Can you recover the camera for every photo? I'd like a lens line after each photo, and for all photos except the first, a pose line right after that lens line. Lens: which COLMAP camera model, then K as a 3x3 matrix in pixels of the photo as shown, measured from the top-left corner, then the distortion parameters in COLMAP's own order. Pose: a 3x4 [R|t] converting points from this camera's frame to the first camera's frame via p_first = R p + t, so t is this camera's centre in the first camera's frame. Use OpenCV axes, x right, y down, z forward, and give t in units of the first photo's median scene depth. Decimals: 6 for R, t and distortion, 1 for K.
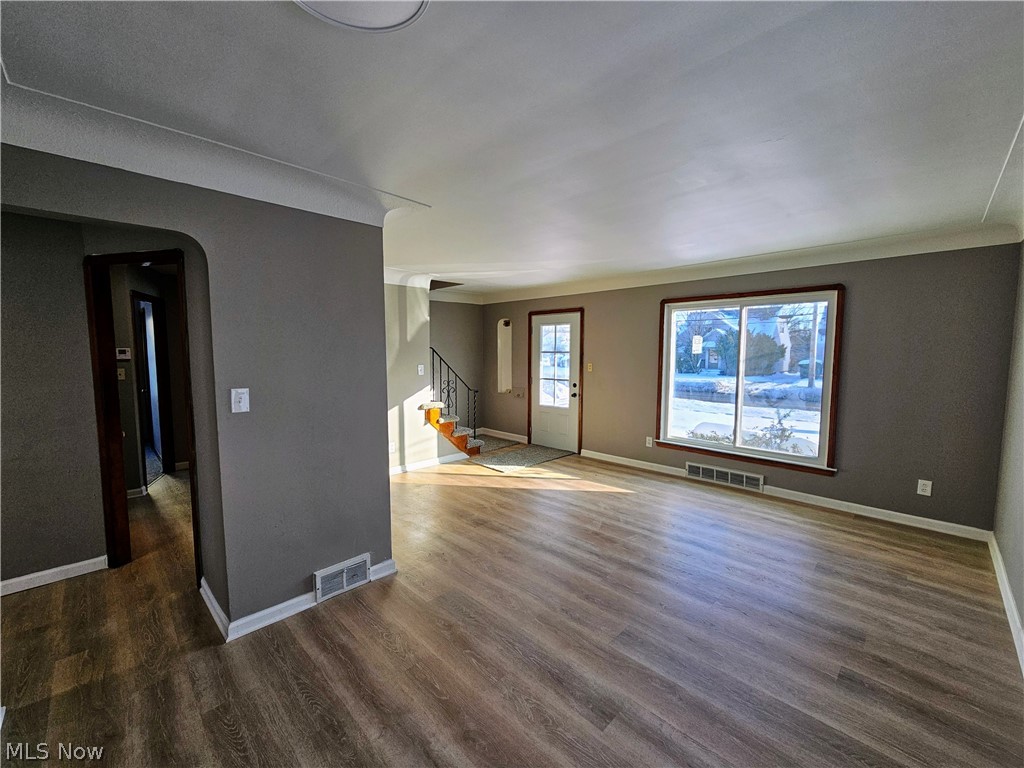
lens RADIAL K [[418.5, 0, 510.4], [0, 418.5, 384.9], [0, 0, 1]] dist [-0.000593, 0.000332]
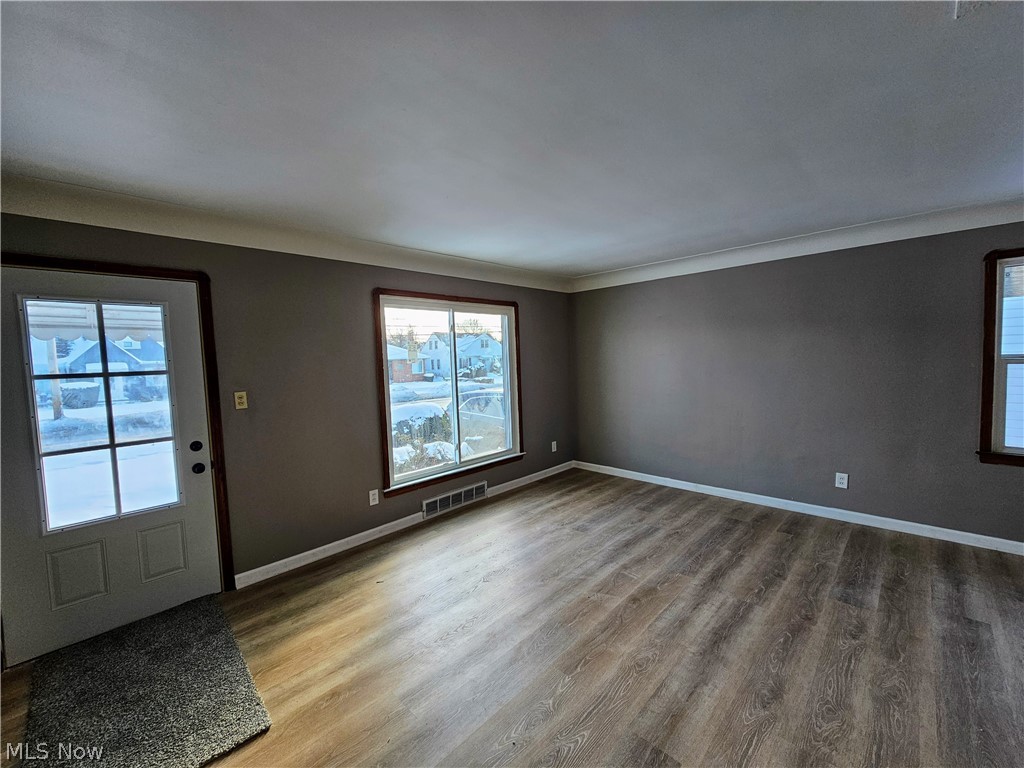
lens RADIAL K [[411.8, 0, 512.0], [0, 411.8, 384.0], [0, 0, 1]] dist [0.000650, 0.000071]
pose [[-0.012704, -0.063459, 0.997904, -0.446227], [0.114033, 0.991381, 0.064496, -0.086406], [-0.993396, 0.114614, -0.005358, 1.056126]]
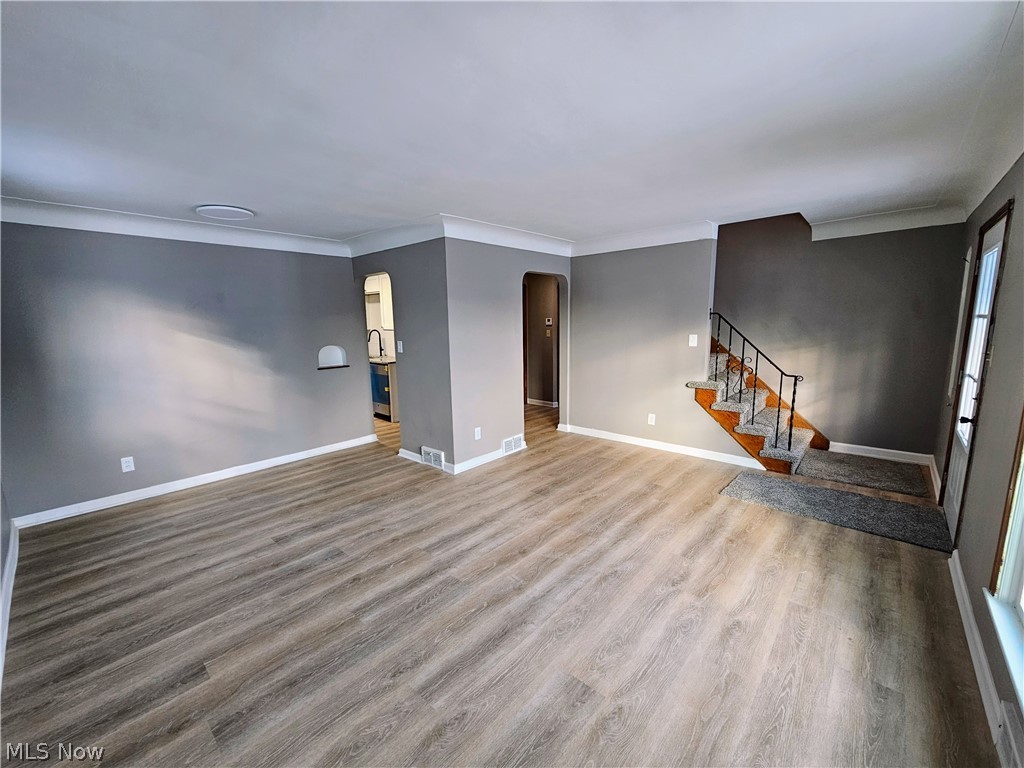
lens RADIAL K [[418.5, 0, 510.4], [0, 418.5, 384.9], [0, 0, 1]] dist [-0.000593, 0.000332]
pose [[0.052706, 0.153928, -0.986675, 0.849624], [-0.061149, 0.986692, 0.150664, -0.072031], [0.996736, 0.052394, 0.061417, 0.816231]]
